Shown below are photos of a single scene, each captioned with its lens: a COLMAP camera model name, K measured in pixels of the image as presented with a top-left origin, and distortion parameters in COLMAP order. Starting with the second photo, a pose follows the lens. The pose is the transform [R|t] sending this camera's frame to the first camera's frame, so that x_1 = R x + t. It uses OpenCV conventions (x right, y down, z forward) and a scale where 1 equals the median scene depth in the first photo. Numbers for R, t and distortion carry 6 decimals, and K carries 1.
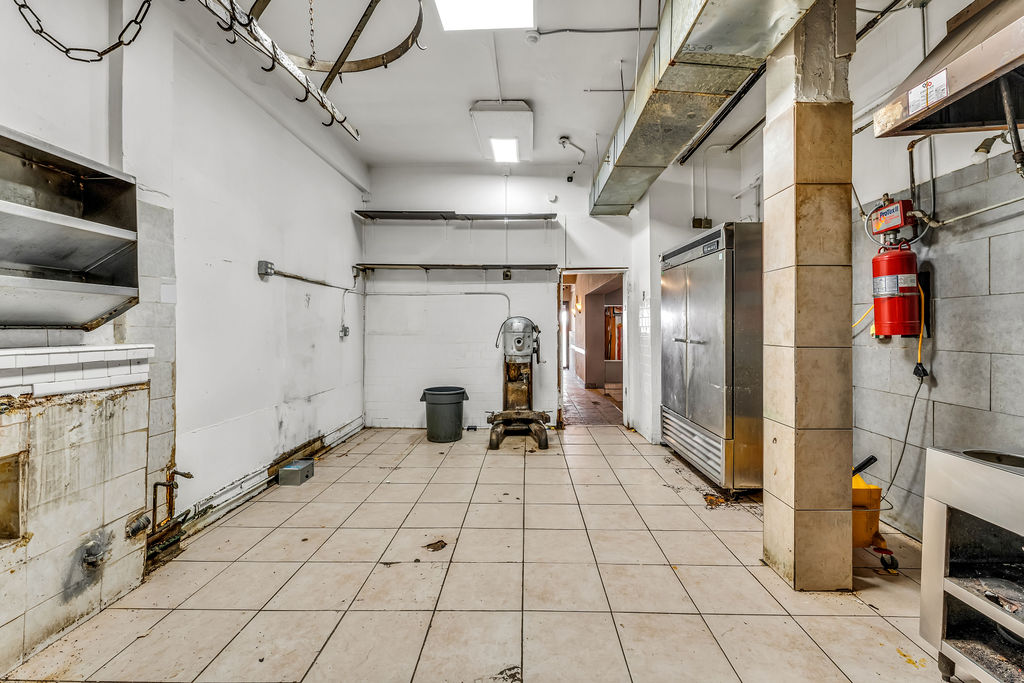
lens RADIAL K [[408.6, 0, 518.0], [0, 408.6, 326.0], [0, 0, 1]] dist [0.001601, -0.000025]
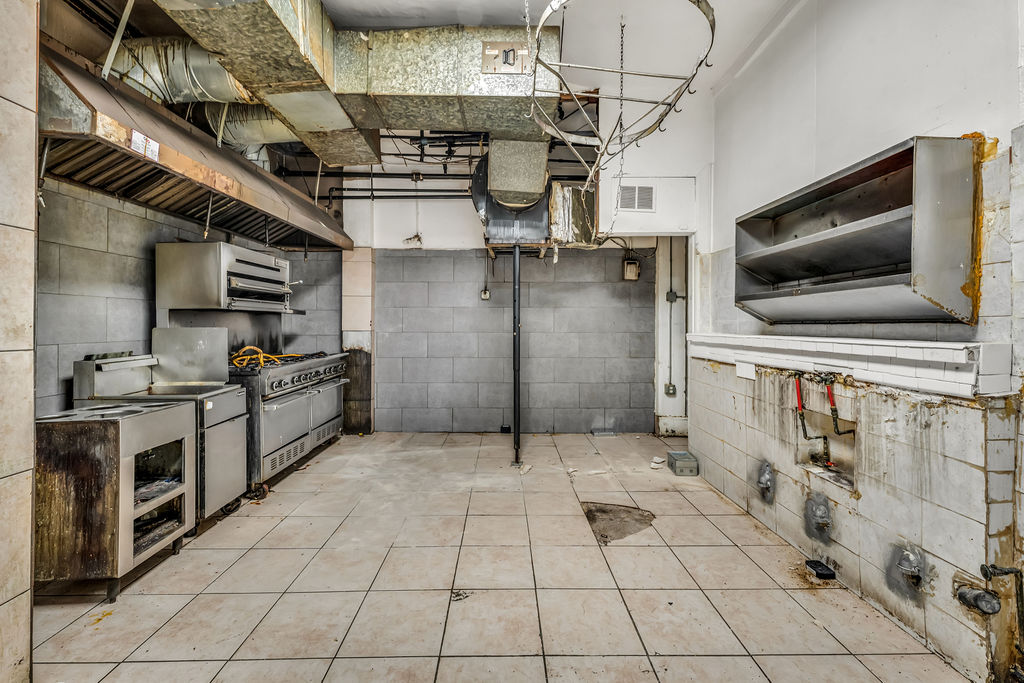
lens RADIAL K [[408.6, 0, 507.3], [0, 408.6, 322.1], [0, 0, 1]] dist [0.001601, -0.000025]
pose [[-0.999071, 0.000128, -0.043095, -0.092371], [0.000644, 0.999928, -0.011955, 0.015746], [0.043090, -0.011972, -0.998999, 1.872267]]
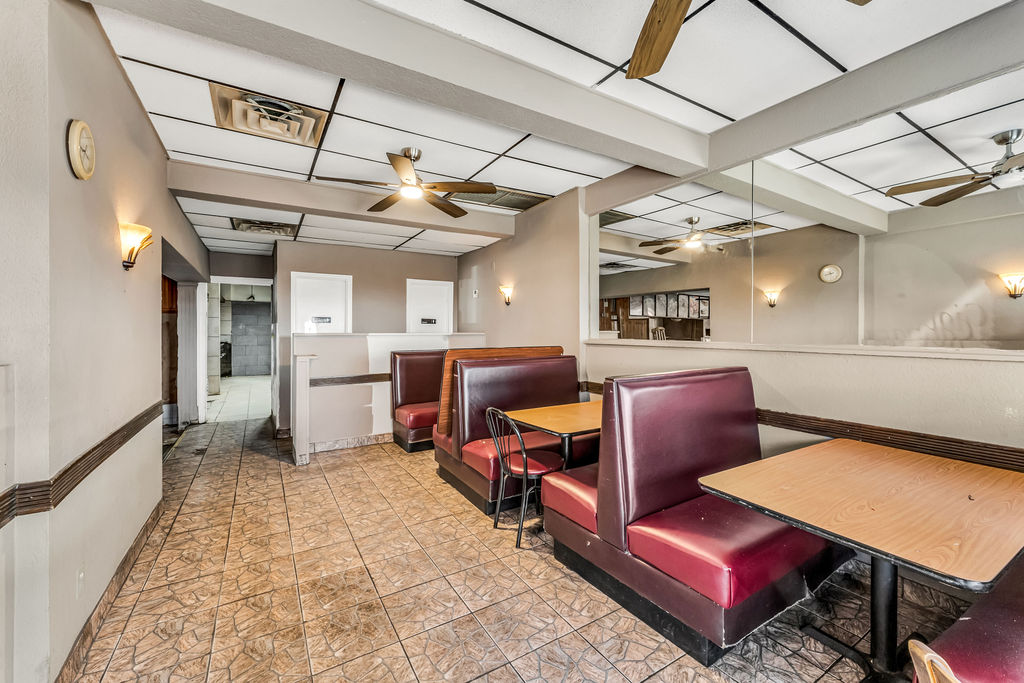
lens RADIAL K [[408.6, 0, 515.7], [0, 408.6, 337.6], [0, 0, 1]] dist [0.001601, -0.000025]
pose [[-0.846534, 0.007241, -0.532285, 0.308924], [0.007063, 0.999972, 0.002371, 0.102263], [0.532288, -0.001752, -0.846562, 7.149645]]
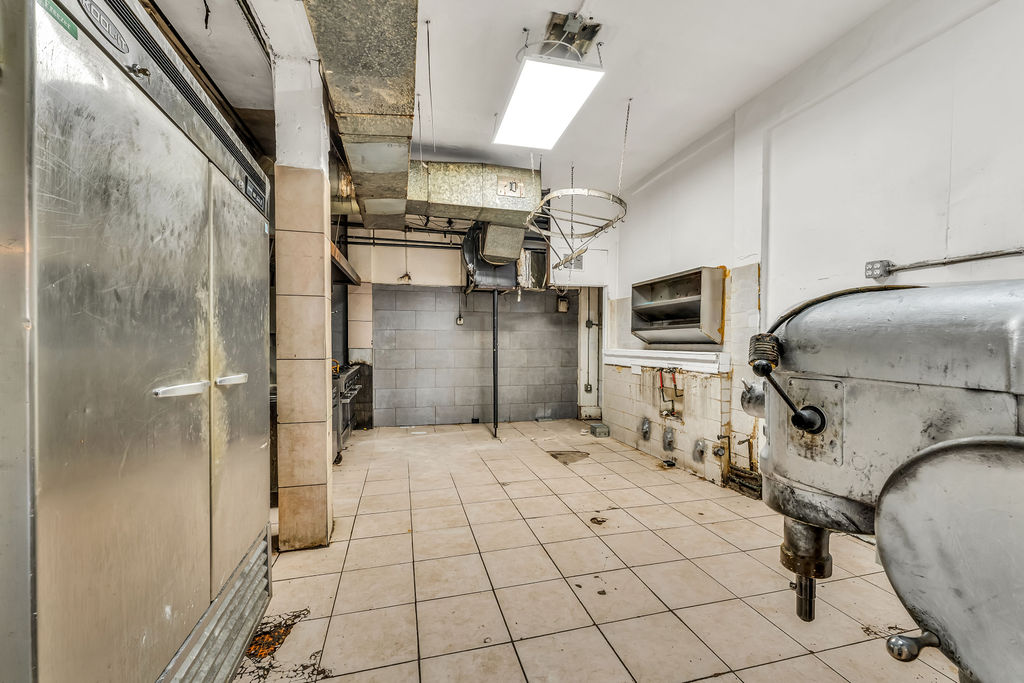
lens RADIAL K [[408.6, 0, 511.4], [0, 408.6, 345.7], [0, 0, 1]] dist [0.001601, -0.000025]
pose [[-0.959691, 0.002670, -0.281043, 0.520112], [0.001631, 0.999991, 0.003930, 0.006143], [0.281051, 0.003314, -0.959687, 2.767202]]
